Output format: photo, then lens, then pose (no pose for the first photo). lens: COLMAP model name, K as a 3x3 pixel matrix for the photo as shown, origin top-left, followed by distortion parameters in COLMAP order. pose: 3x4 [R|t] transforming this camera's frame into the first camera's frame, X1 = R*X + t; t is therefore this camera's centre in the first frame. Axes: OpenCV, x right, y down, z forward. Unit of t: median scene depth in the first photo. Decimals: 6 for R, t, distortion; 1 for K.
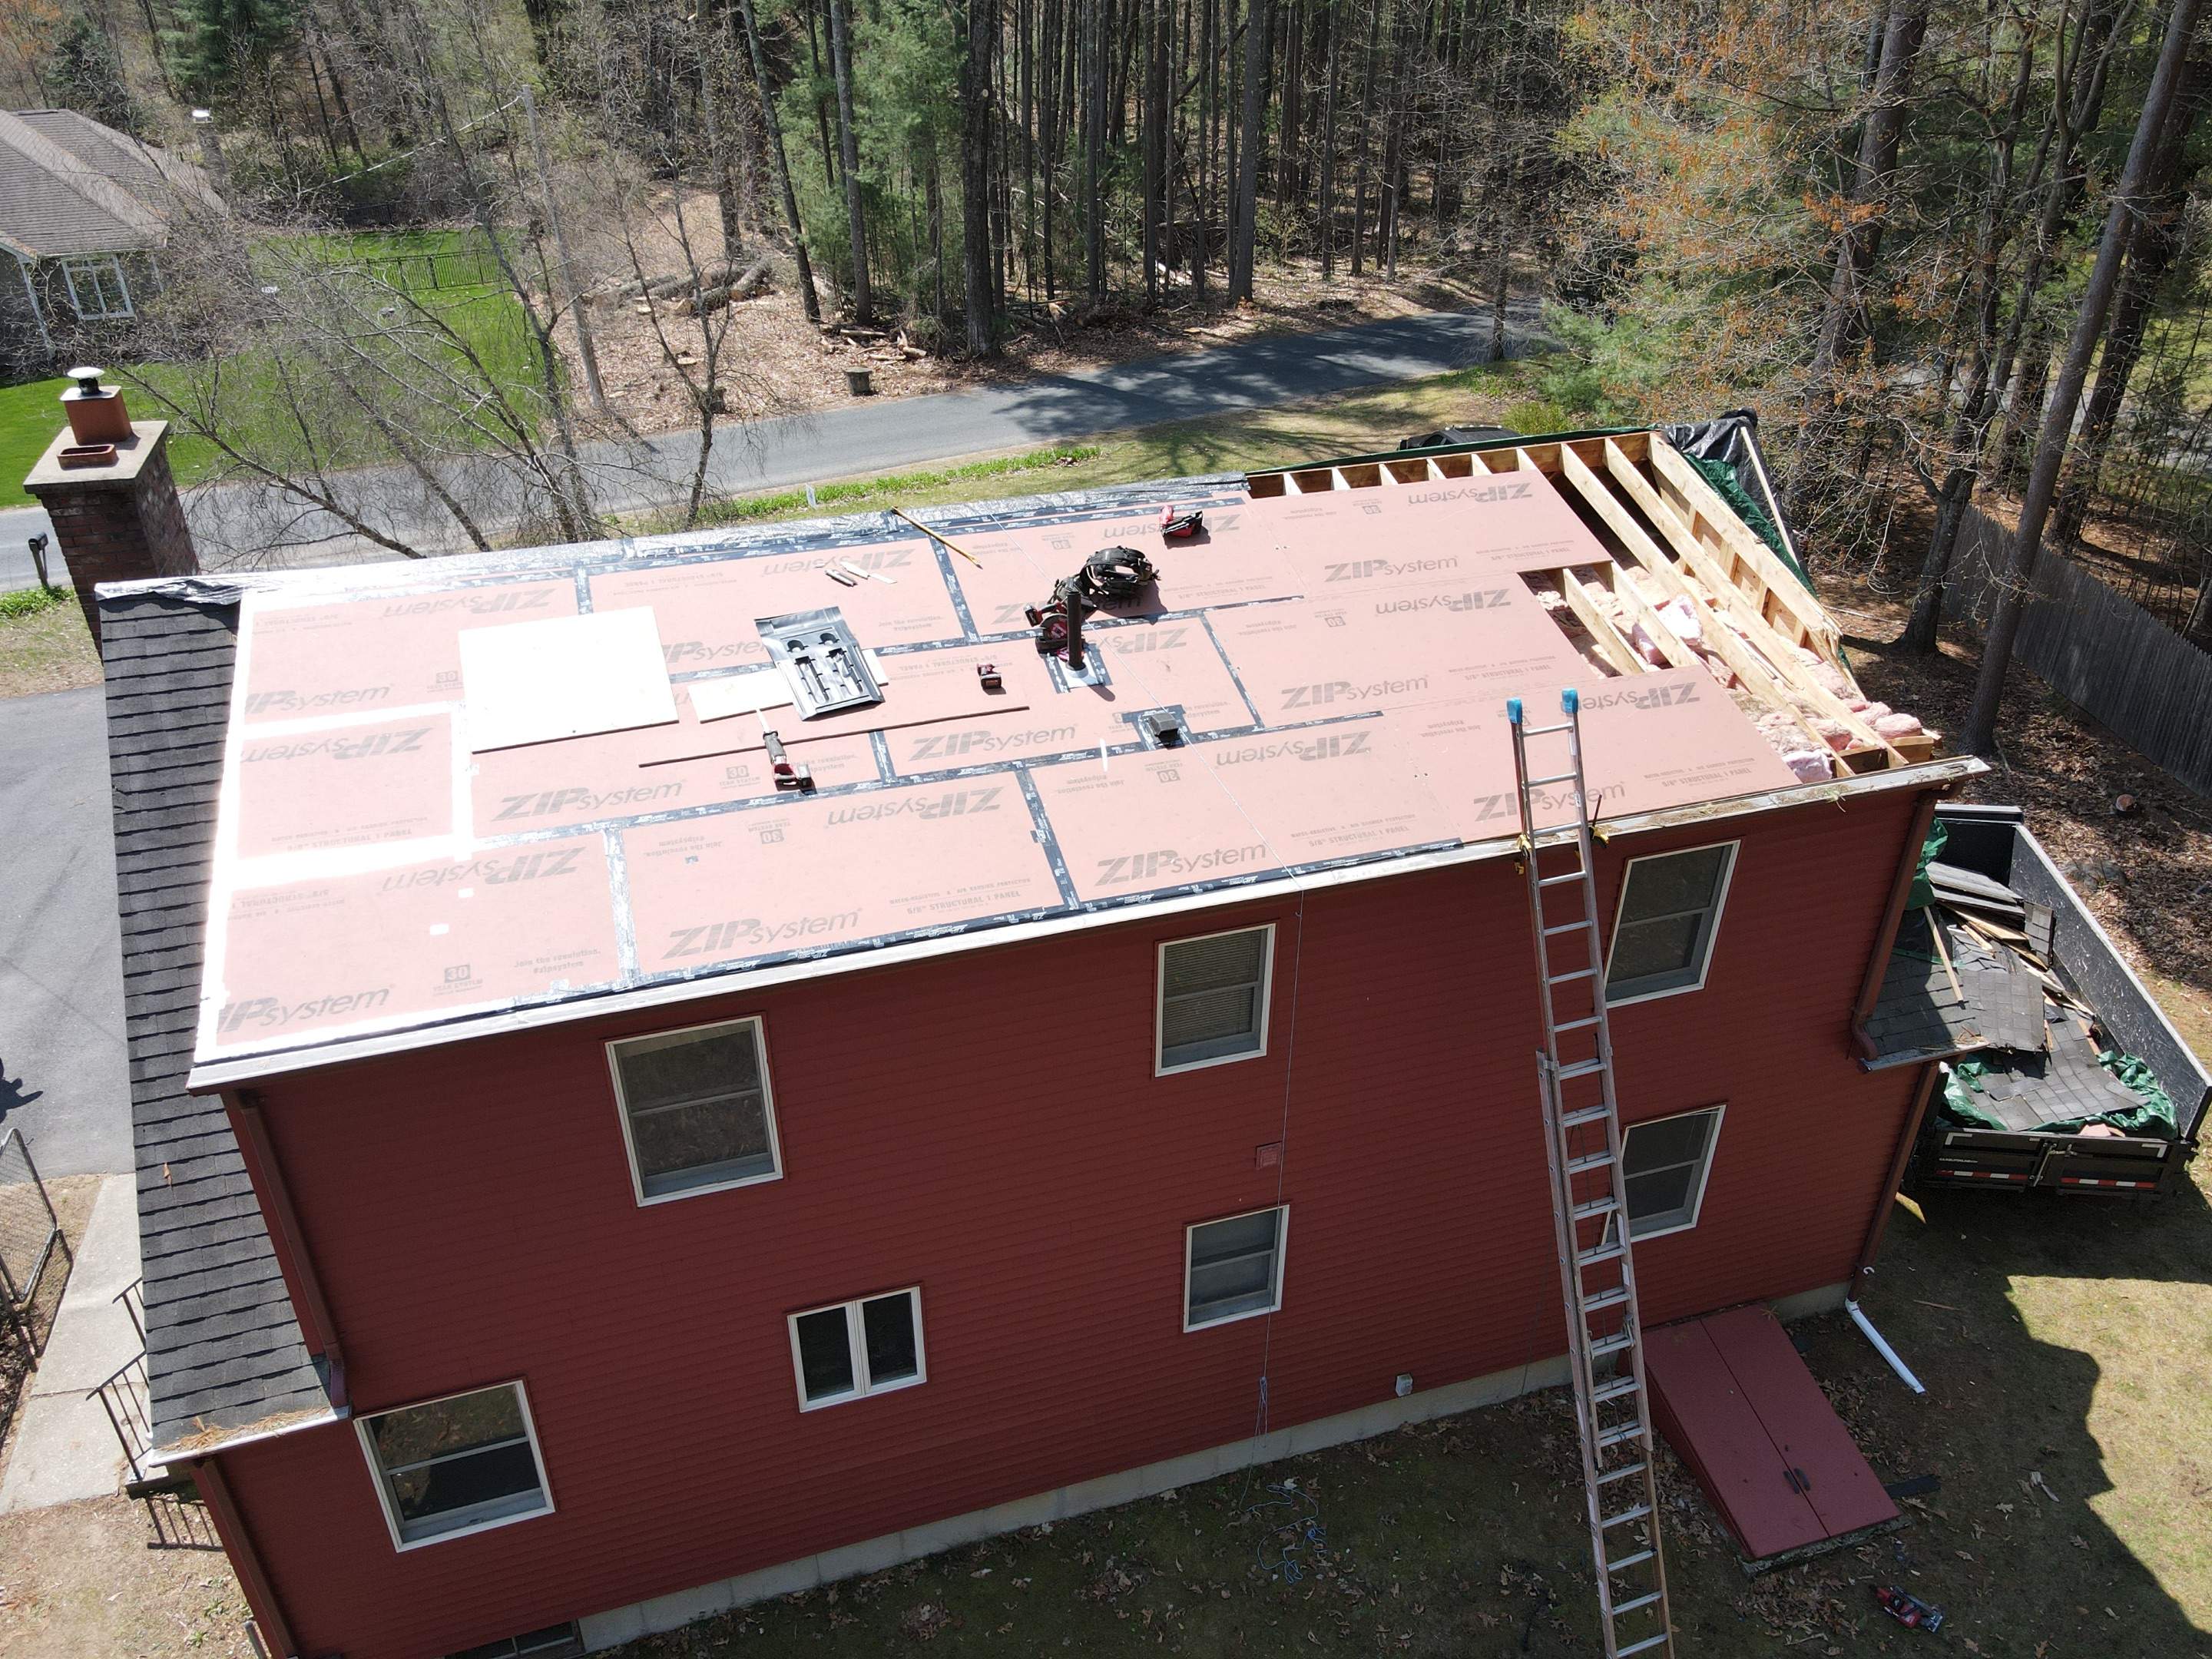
lens RADIAL K [[1620.4, 0, 1094.6], [0, 1620.4, 824.2], [0, 0, 1]] dist [0.010804, 0.010898]
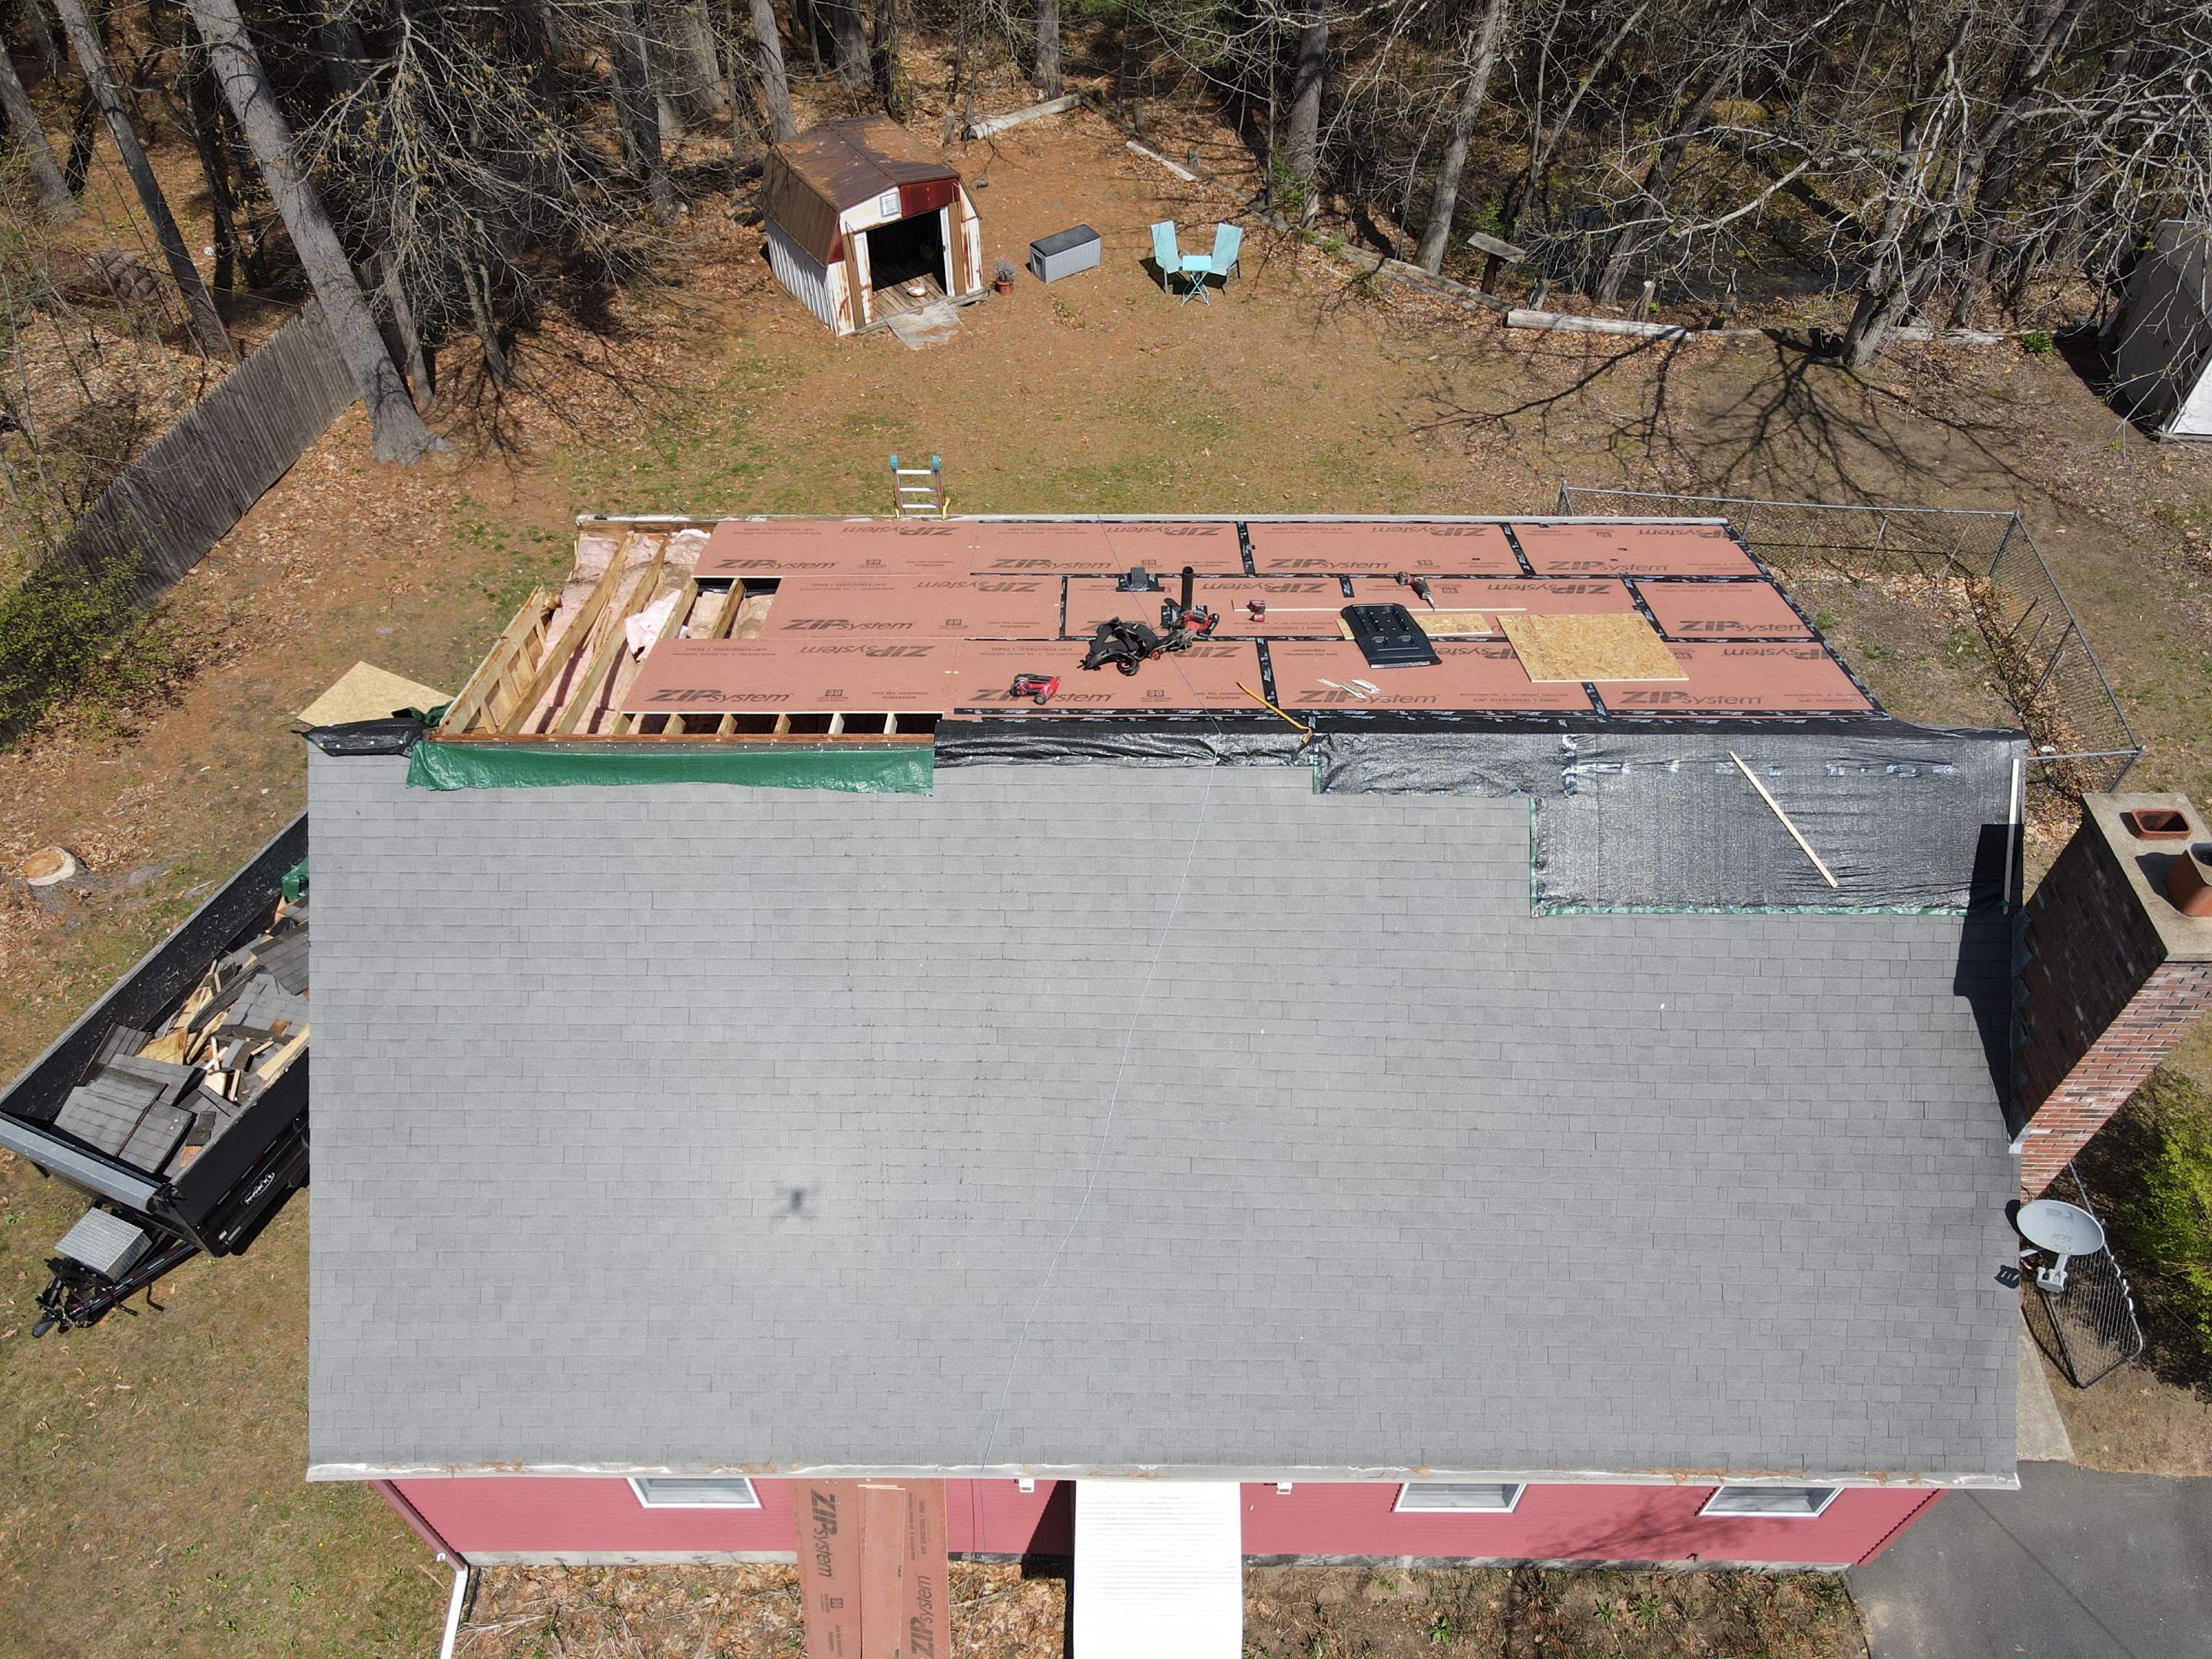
lens RADIAL K [[1620.4, 0, 1094.2], [0, 1620.4, 824.4], [0, 0, 1]] dist [0.010804, 0.010898]
pose [[-0.953218, -0.225286, 0.201548, -0.214544], [0.154787, 0.208934, 0.965602, -1.181533], [-0.259647, 0.951626, -0.164289, 1.266709]]
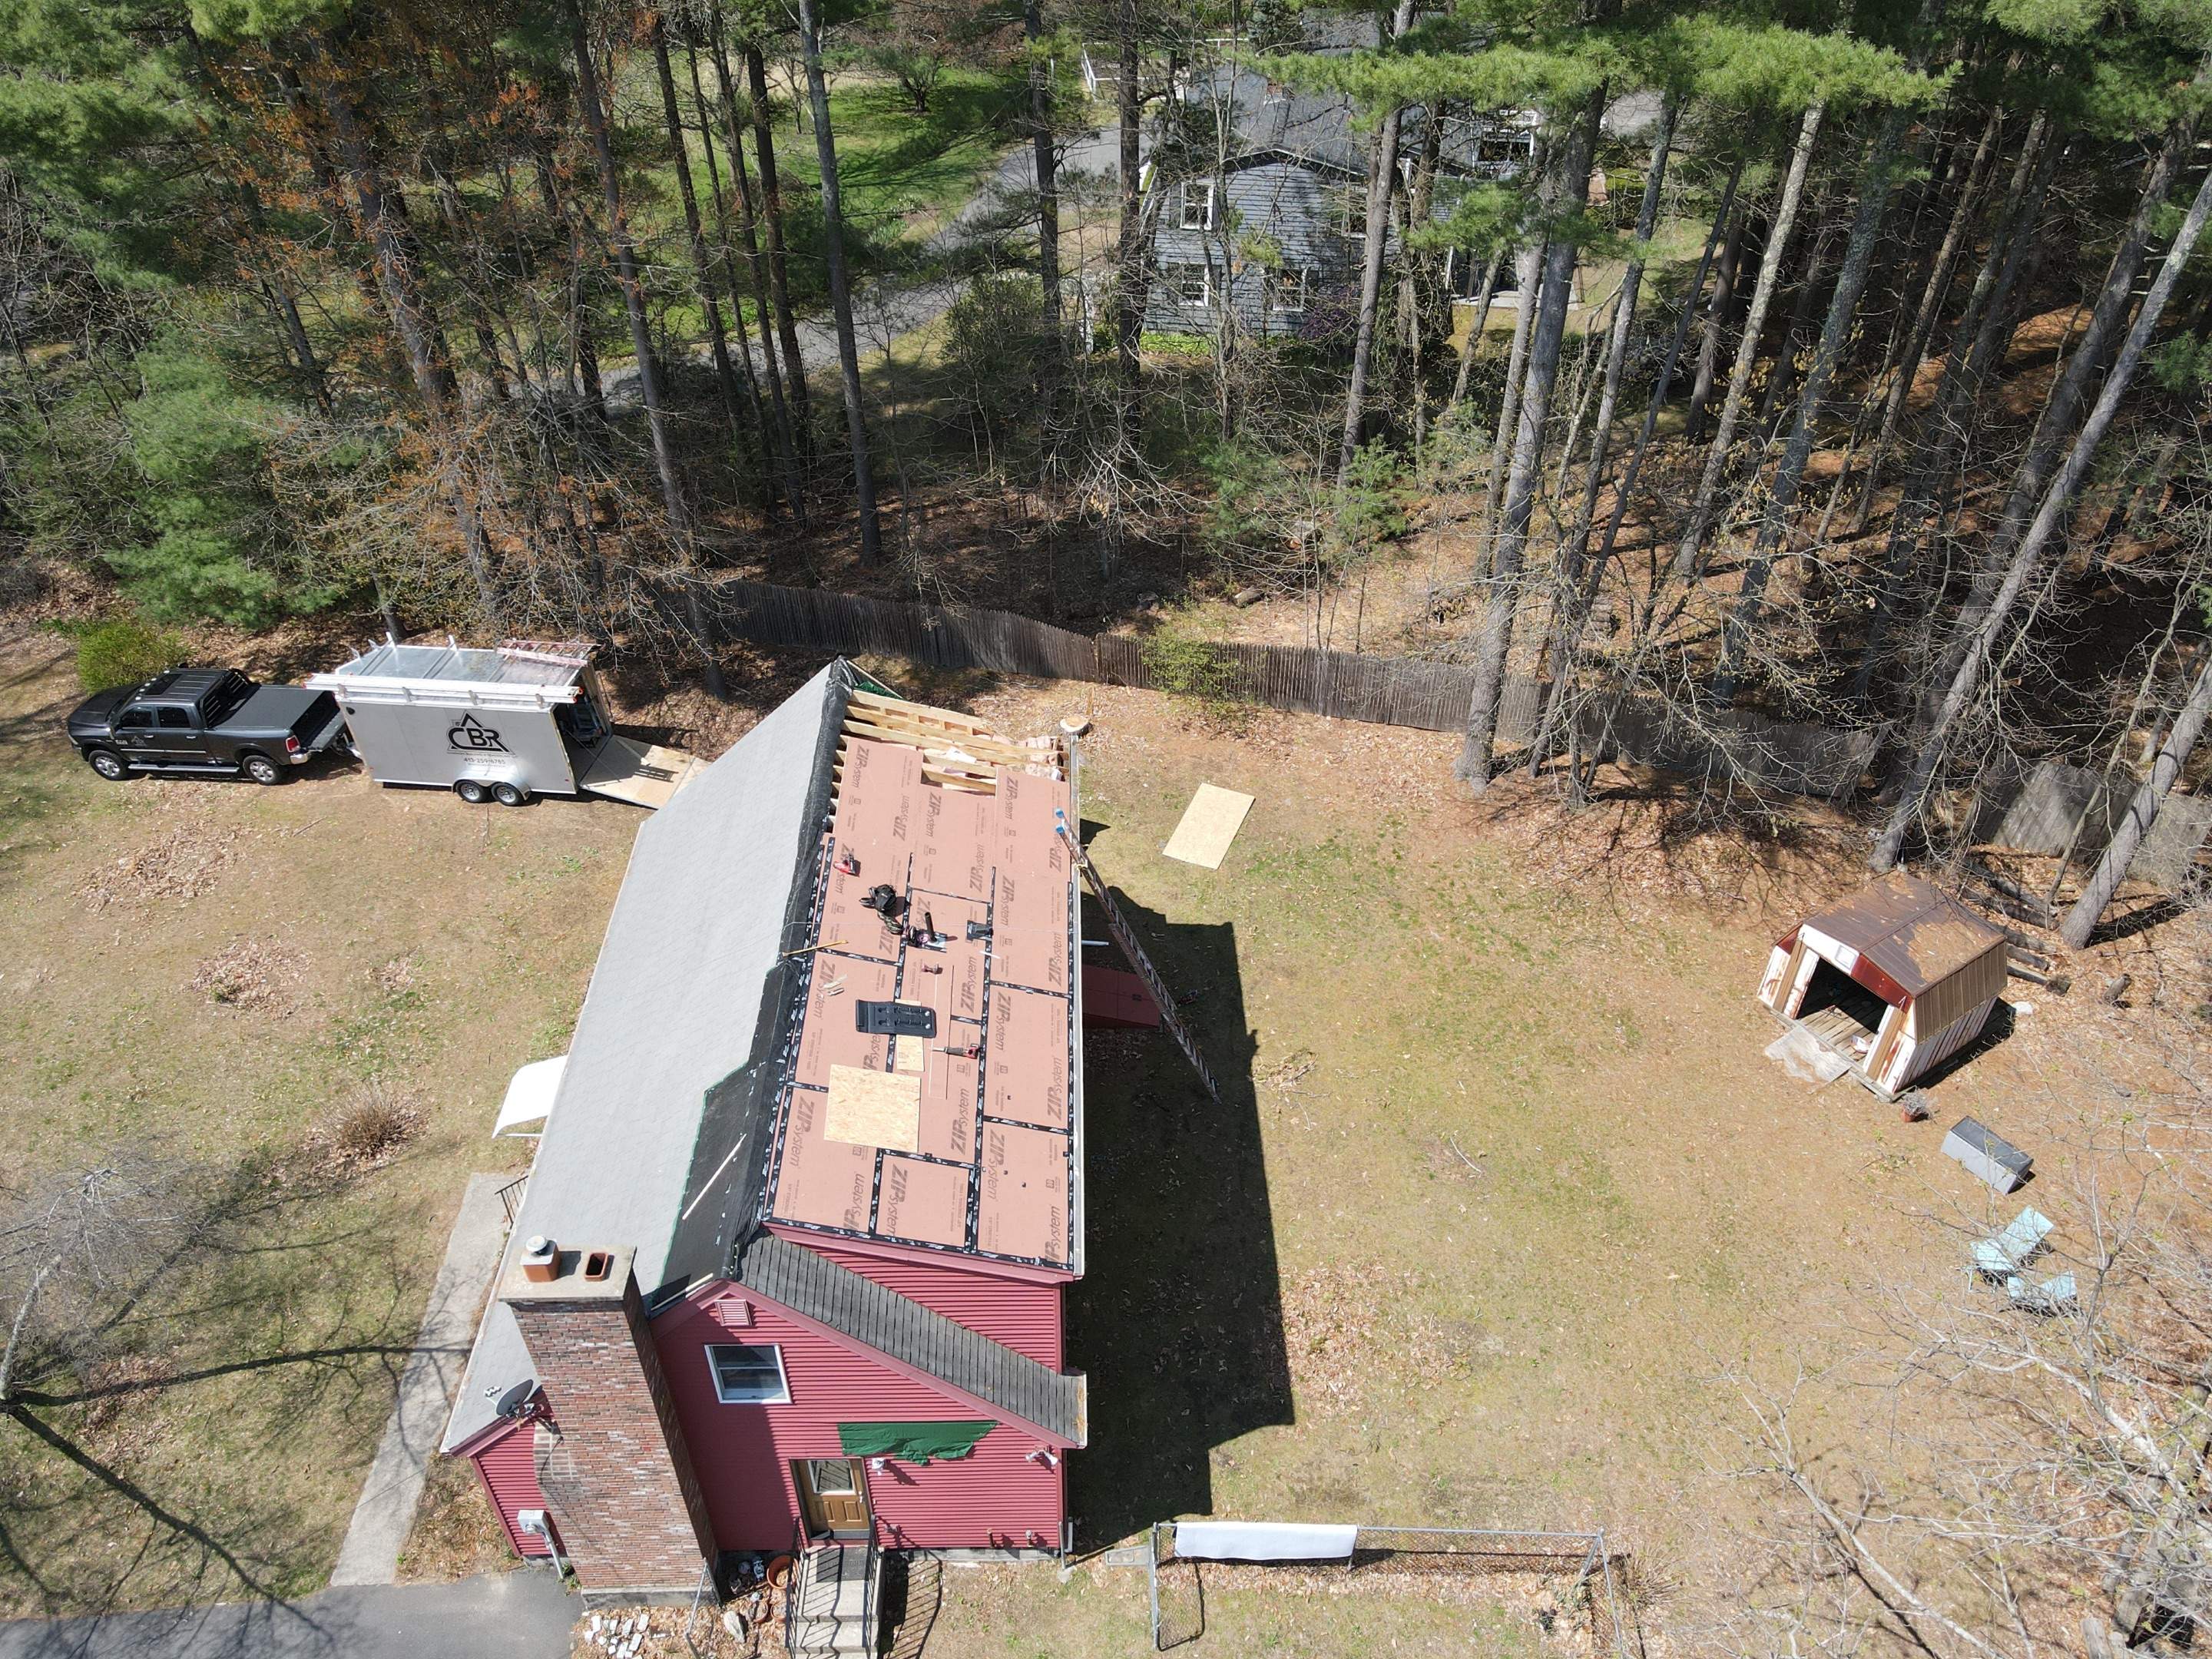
lens RADIAL K [[1620.4, 0, 1076.0], [0, 1620.4, 838.9], [0, 0, 1]] dist [0.010804, 0.010898]
pose [[0.291617, -0.617902, 0.730176, -1.324532], [0.491767, 0.751595, 0.439626, -0.963852], [-0.820442, 0.230874, 0.523042, -0.285581]]
